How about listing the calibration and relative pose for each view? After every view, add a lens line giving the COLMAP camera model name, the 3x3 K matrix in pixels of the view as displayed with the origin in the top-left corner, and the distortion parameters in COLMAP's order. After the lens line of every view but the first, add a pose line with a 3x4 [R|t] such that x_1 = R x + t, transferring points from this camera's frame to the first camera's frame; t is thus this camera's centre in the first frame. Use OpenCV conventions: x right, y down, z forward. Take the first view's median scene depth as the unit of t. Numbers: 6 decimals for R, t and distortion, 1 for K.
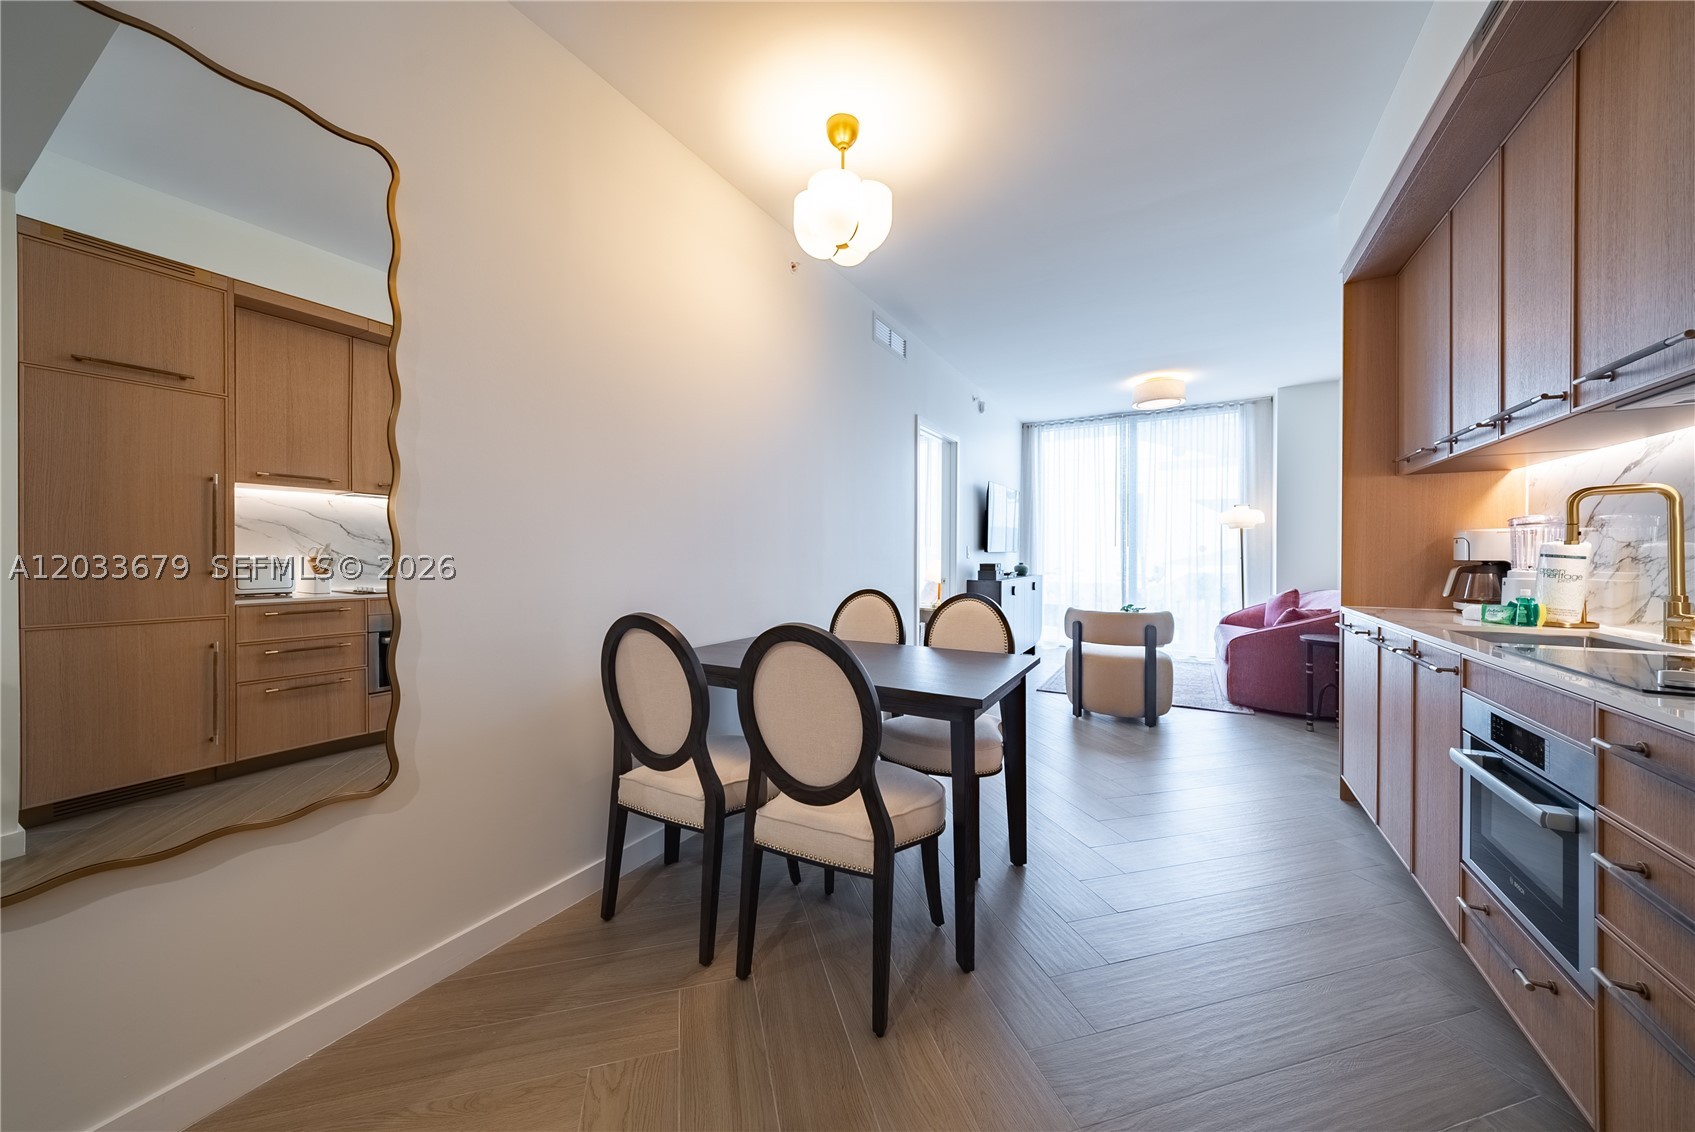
lens RADIAL K [[593.5, 0, 845.3], [0, 593.5, 553.0], [0, 0, 1]] dist [0.014548, -0.005386]
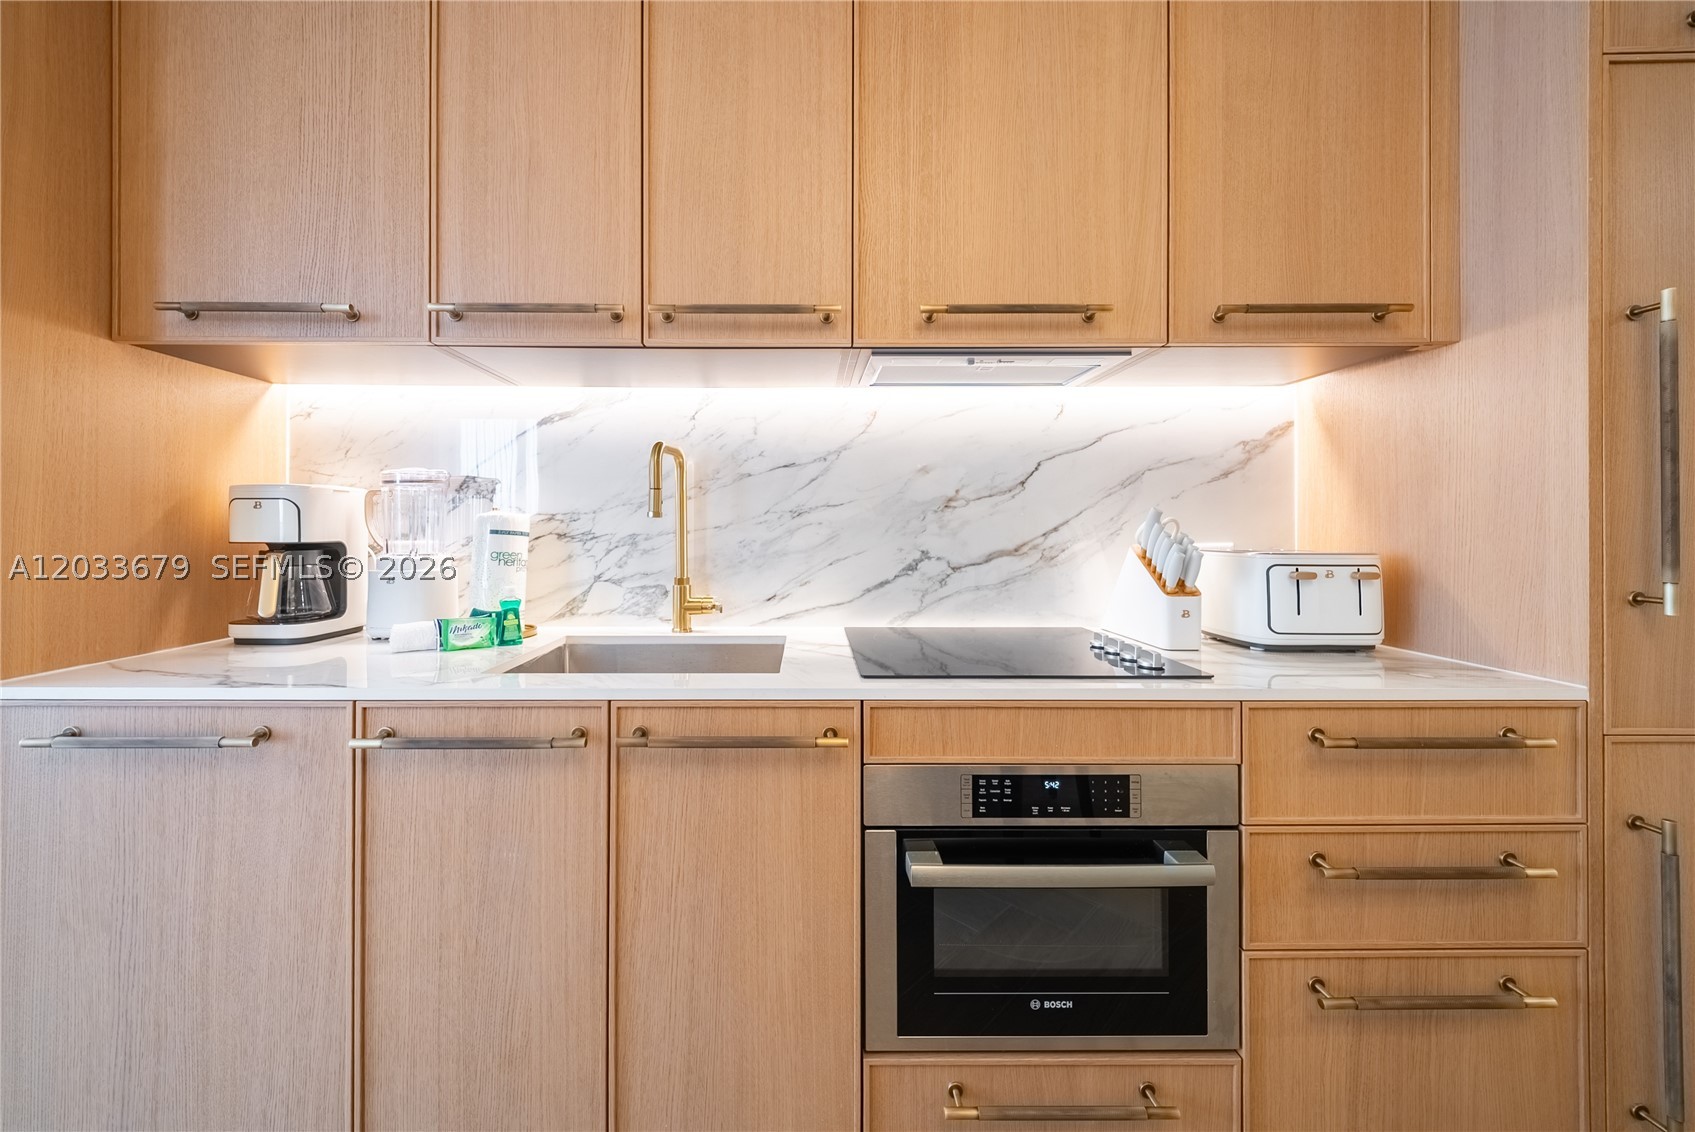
lens RADIAL K [[628.3, 0, 812.8], [0, 628.3, 529.3], [0, 0, 1]] dist [-0.000170, -0.000179]
pose [[-0.497516, -0.002628, 0.867451, 0.366217], [-0.003081, 0.999994, 0.001263, -0.000635], [-0.867450, -0.002045, -0.497521, 0.951053]]
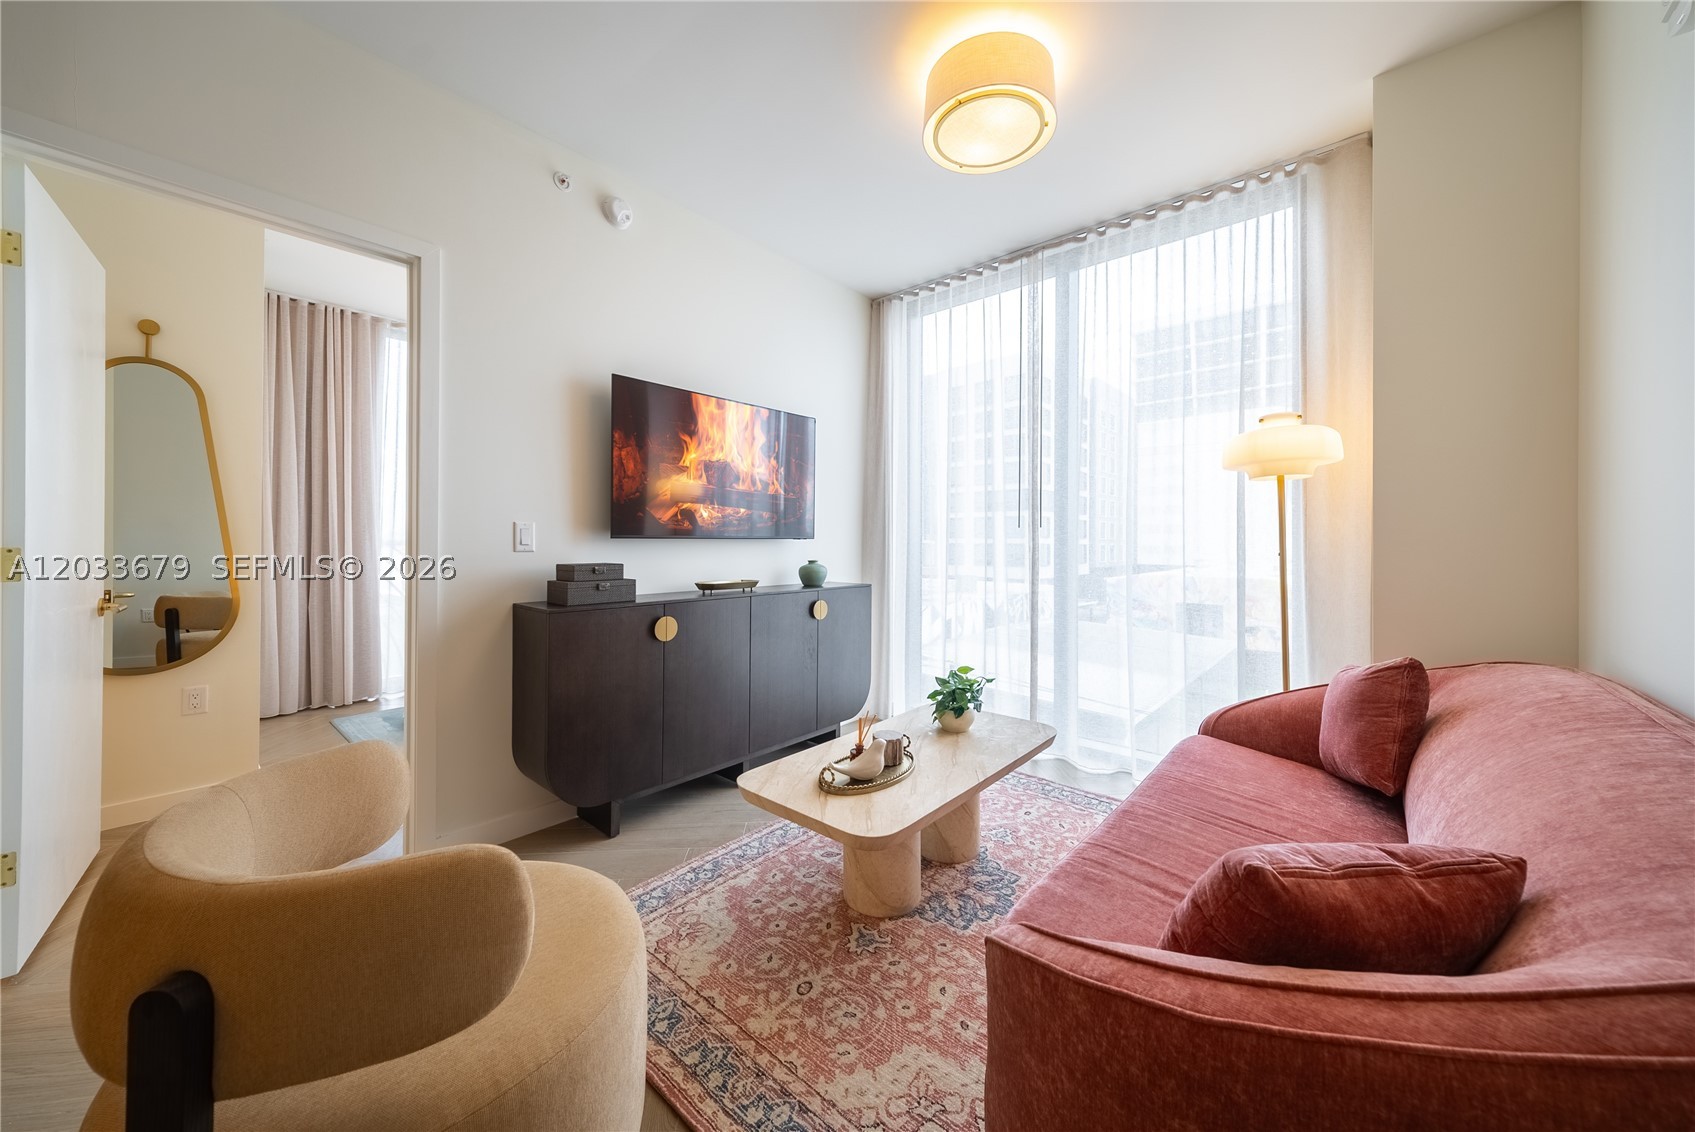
lens RADIAL K [[599.1, 0, 874.3], [0, 599.1, 535.1], [0, 0, 1]] dist [0.032666, -0.000033]
pose [[0.985933, 0.001031, -0.167136, 1.275474], [-0.002514, 0.999959, -0.008658, -0.001203], [0.167120, 0.008956, 0.985896, 1.533142]]
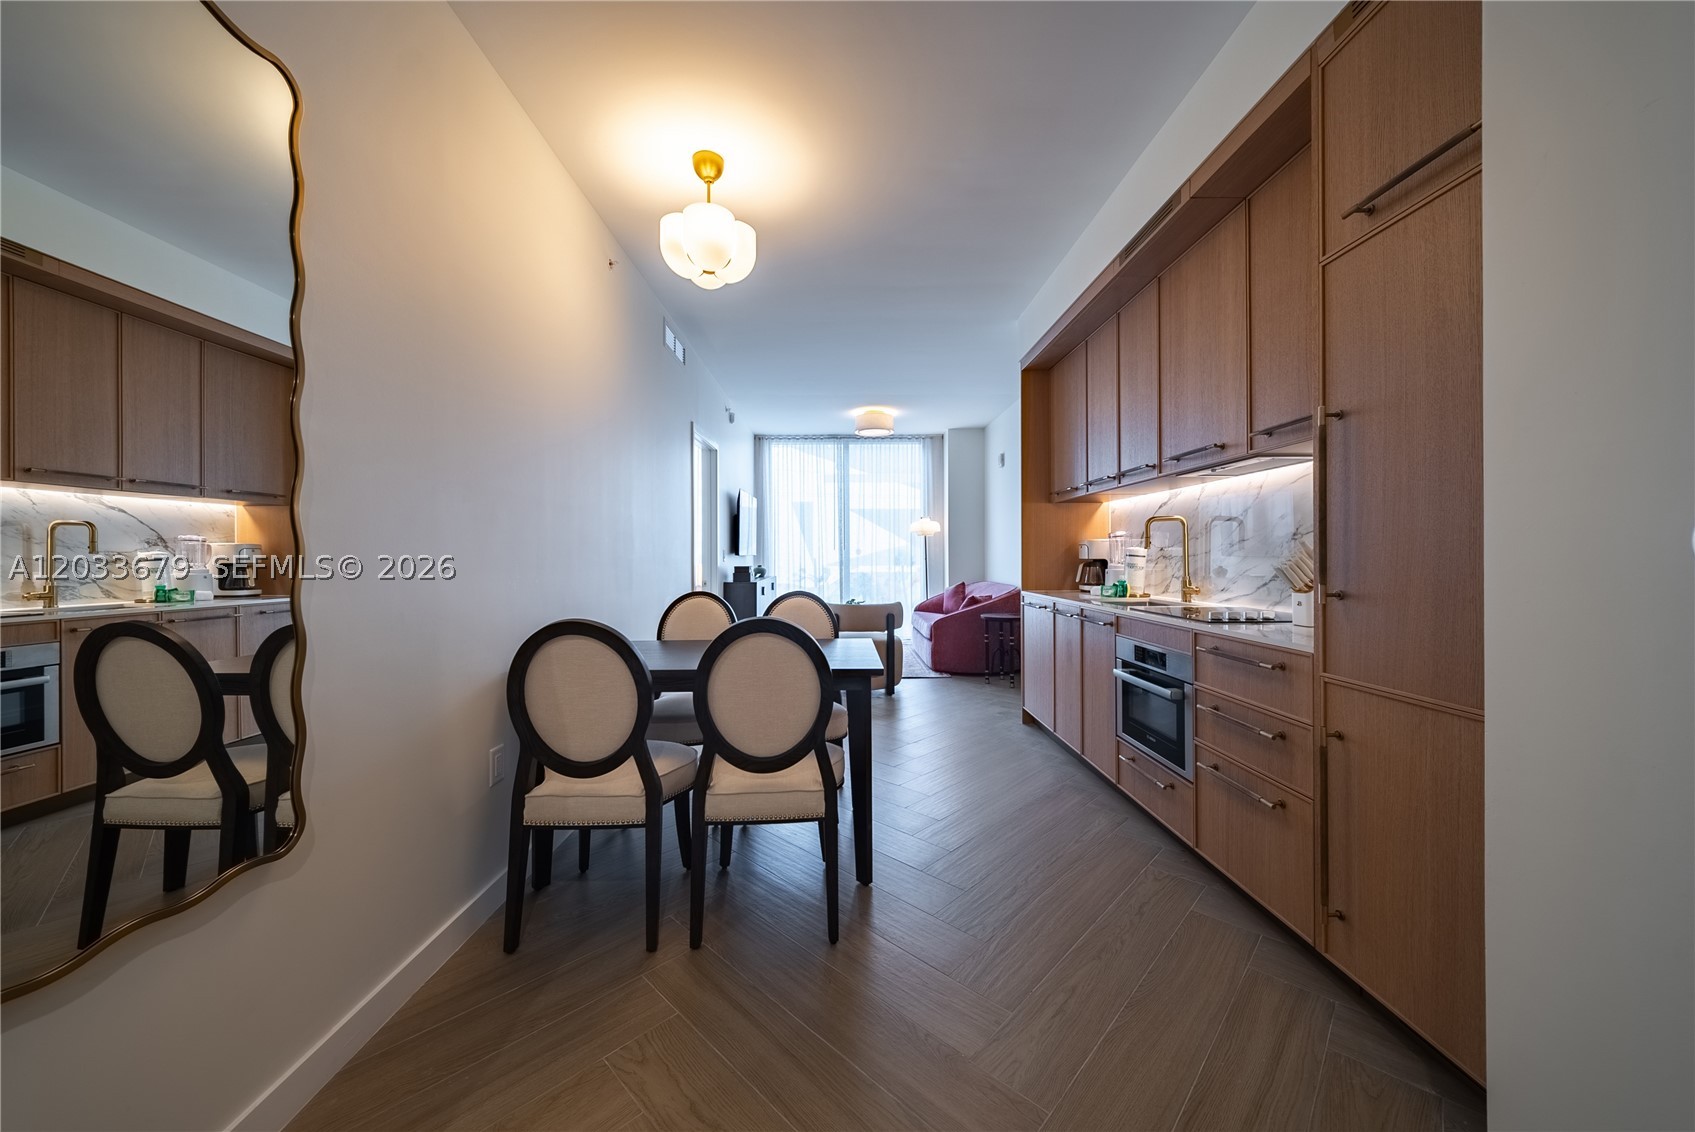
lens RADIAL K [[602.9, 0, 847.4], [0, 602.9, 553.3], [0, 0, 1]] dist [0.000158, -0.000068]
pose [[0.862983, -0.003128, 0.505224, -0.346053], [0.005887, 0.999975, -0.003865, 0.000186], [-0.505199, 0.006310, 0.862980, -0.064815]]
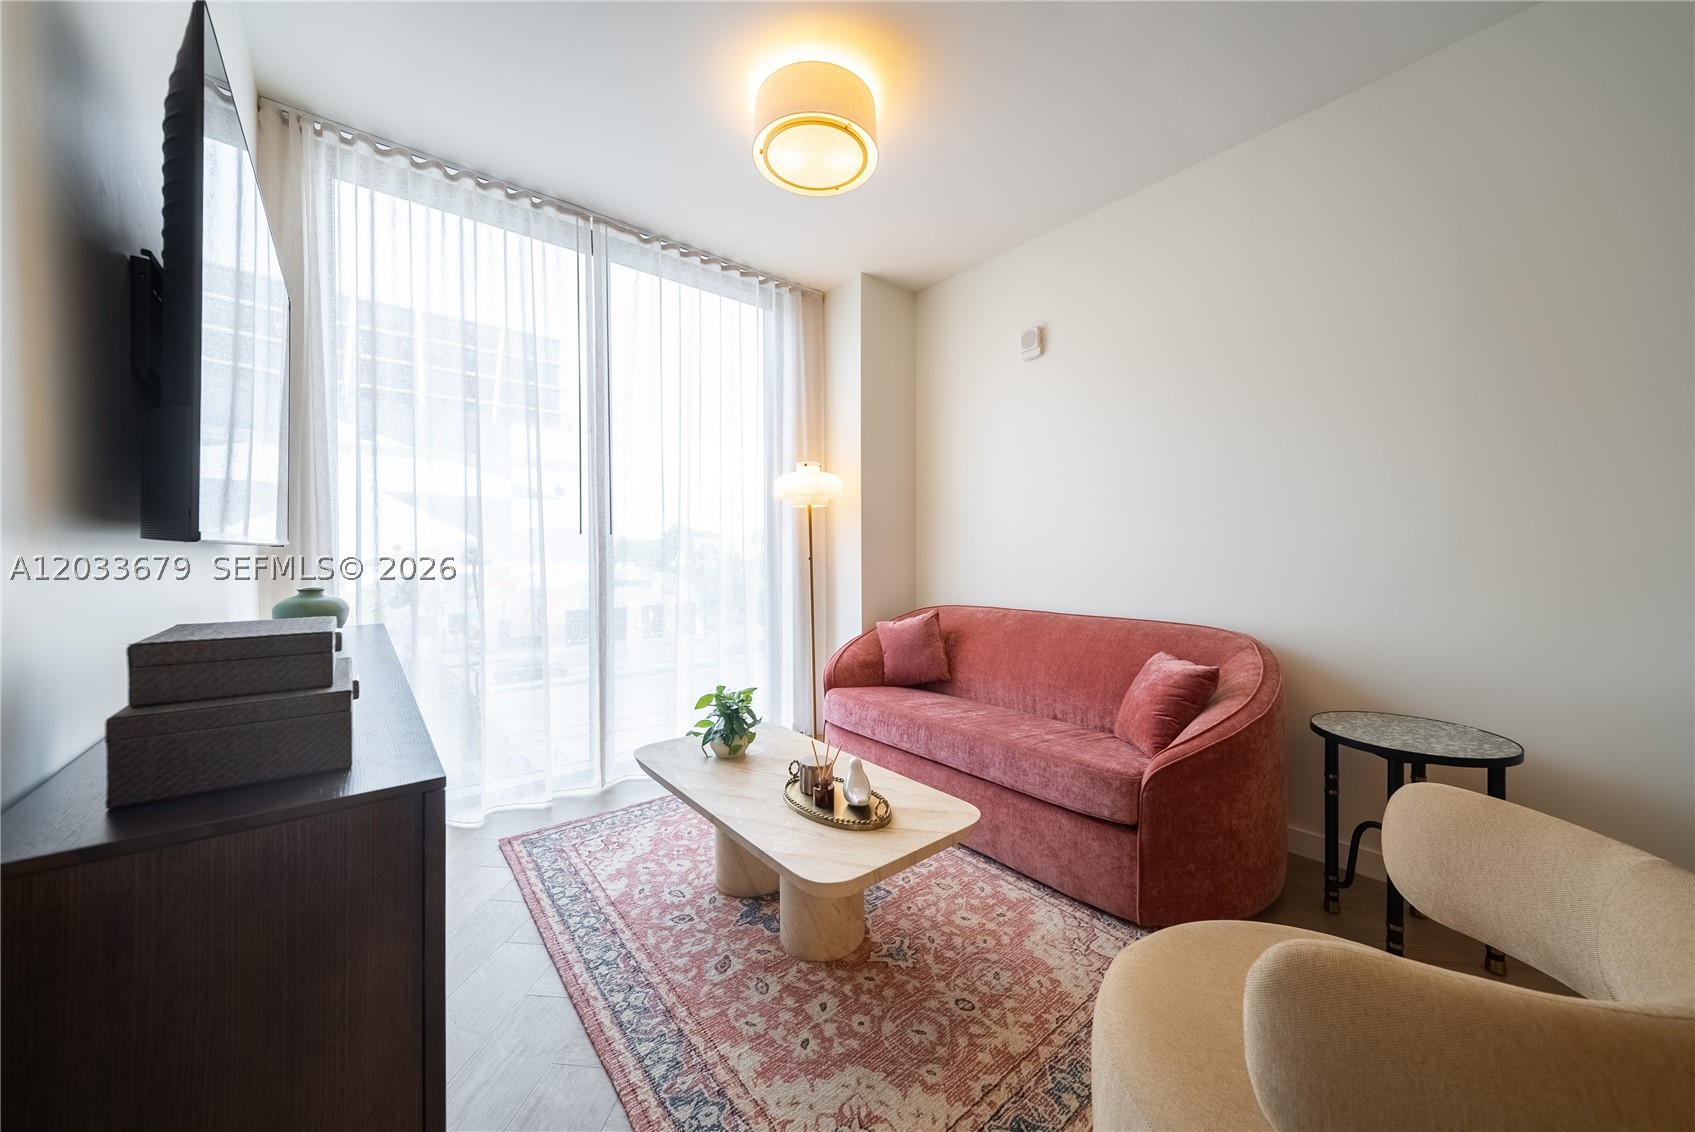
lens RADIAL K [[586.2, 0, 841.7], [0, 586.2, 550.8], [0, 0, 1]] dist [0.015641, -0.000038]
pose [[0.361415, -0.002525, 0.932402, 0.435140], [0.002852, 0.999995, 0.001603, 0.002568], [-0.932401, 0.002080, 0.361420, 2.088141]]
